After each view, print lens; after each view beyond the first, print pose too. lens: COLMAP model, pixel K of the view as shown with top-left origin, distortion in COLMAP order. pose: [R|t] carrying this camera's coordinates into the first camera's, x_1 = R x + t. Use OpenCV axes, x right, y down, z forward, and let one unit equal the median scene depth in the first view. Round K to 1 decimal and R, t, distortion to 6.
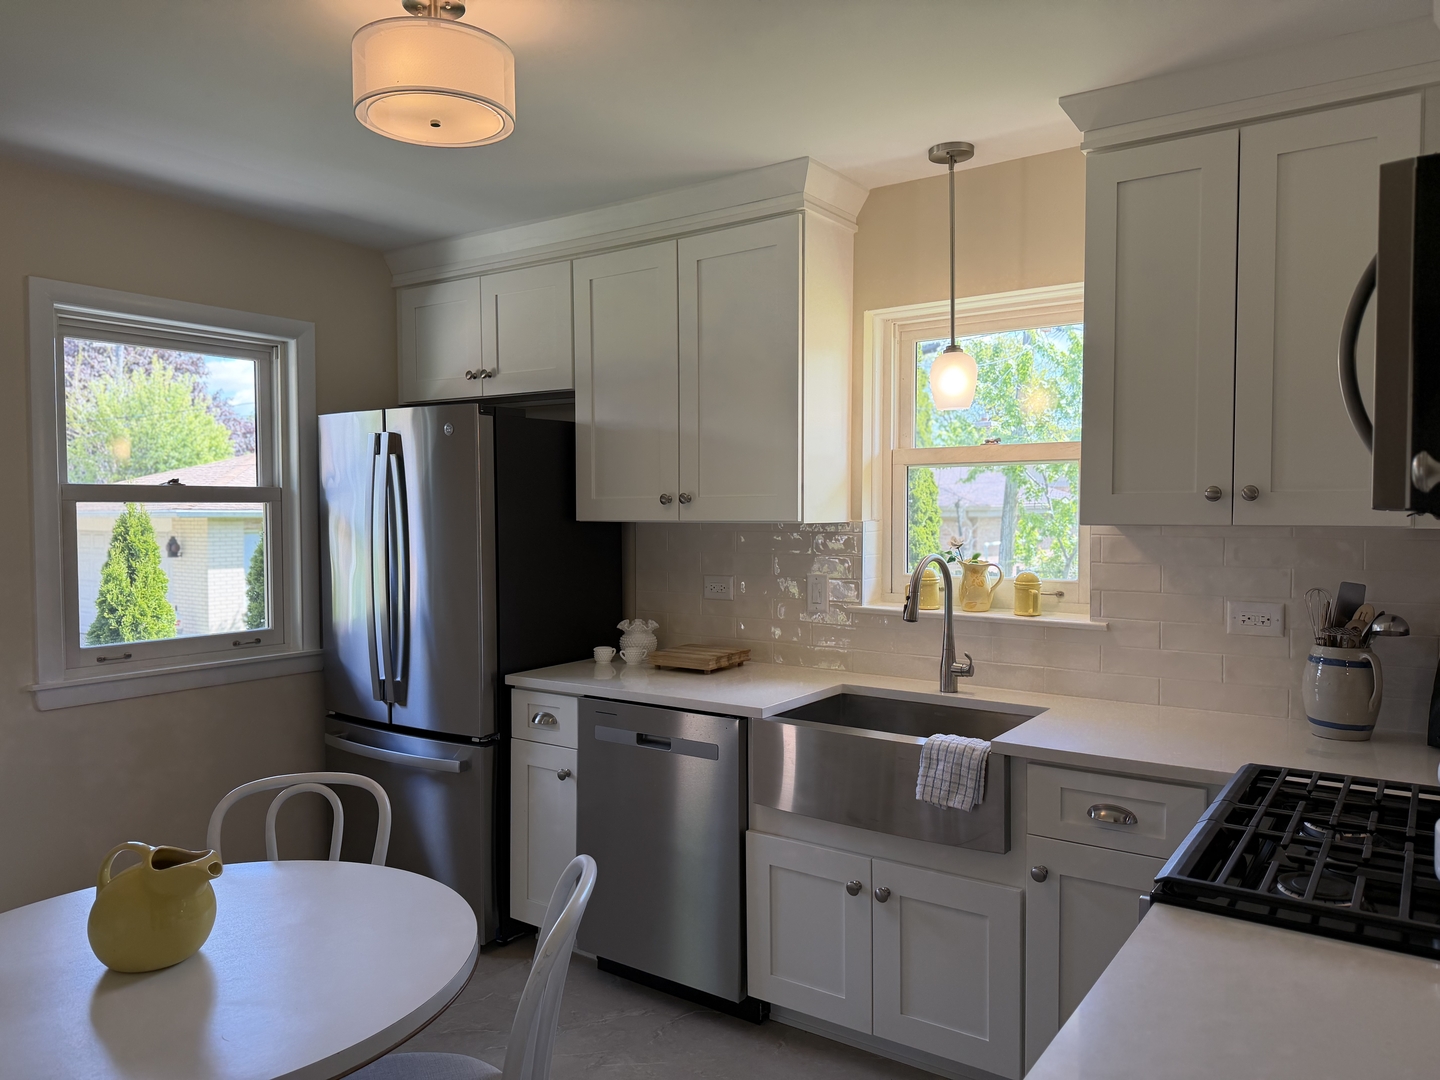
lens RADIAL K [[1010.4, 0, 721.9], [0, 1010.4, 555.8], [0, 0, 1]] dist [0.179638, -0.275279]
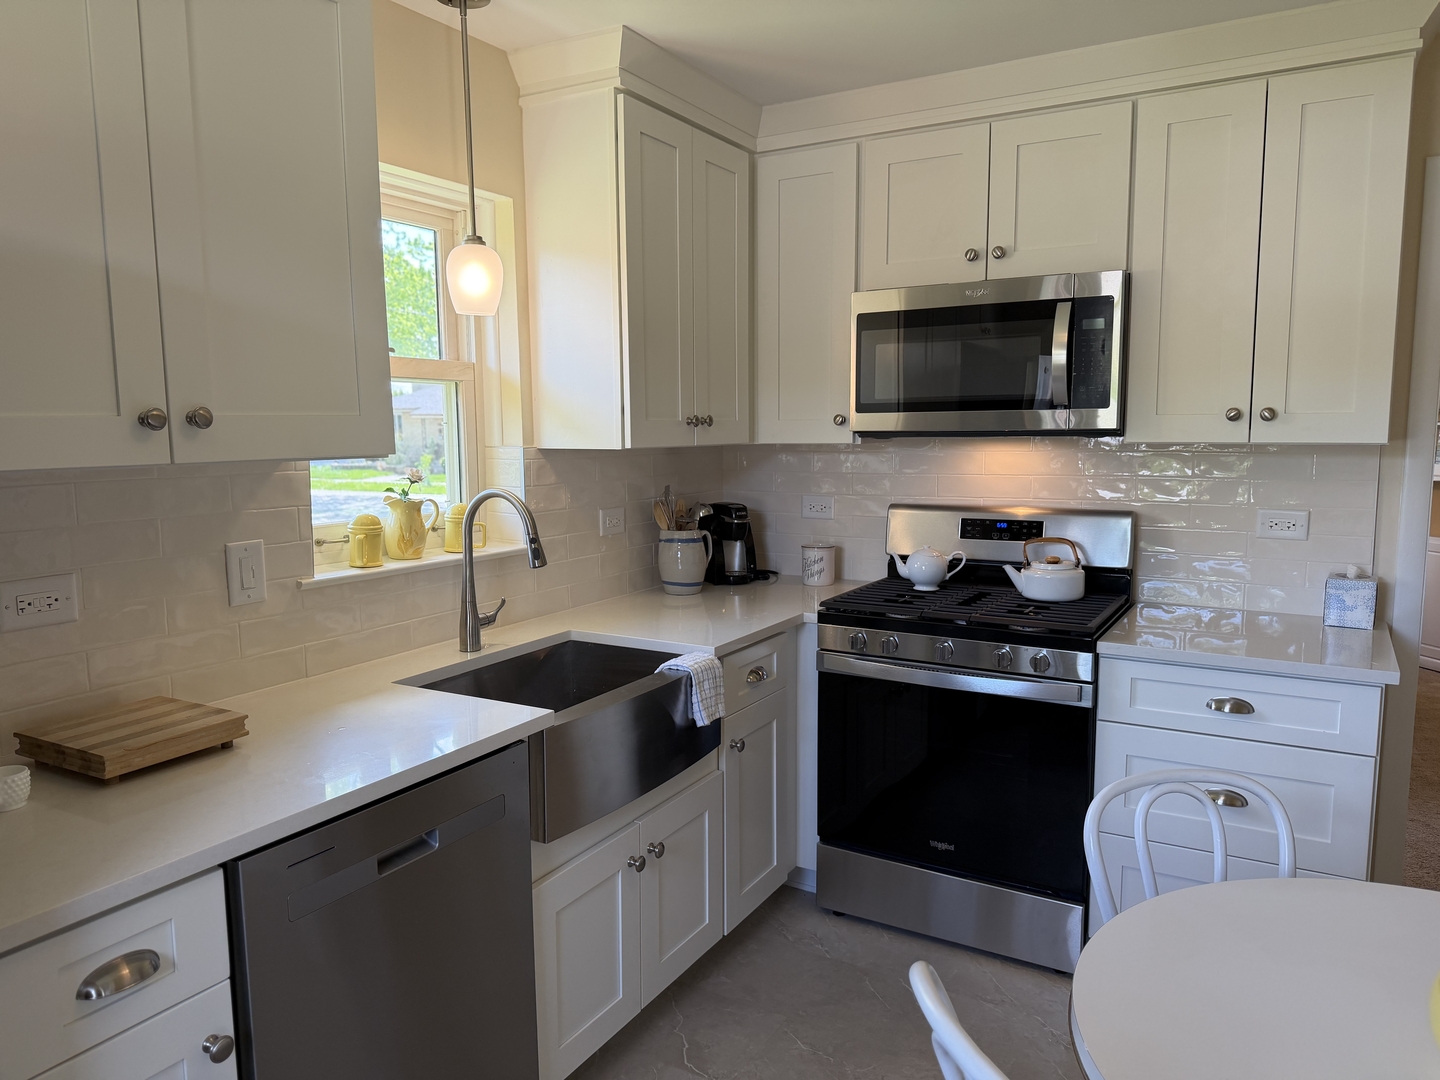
lens RADIAL K [[1010.4, 0, 721.9], [0, 1010.4, 555.8], [0, 0, 1]] dist [0.179638, -0.275279]
pose [[-0.098811, -0.126281, 0.987061, -0.638725], [0.058464, 0.989465, 0.132442, -0.046721], [-0.993387, 0.070794, -0.090387, 0.875282]]
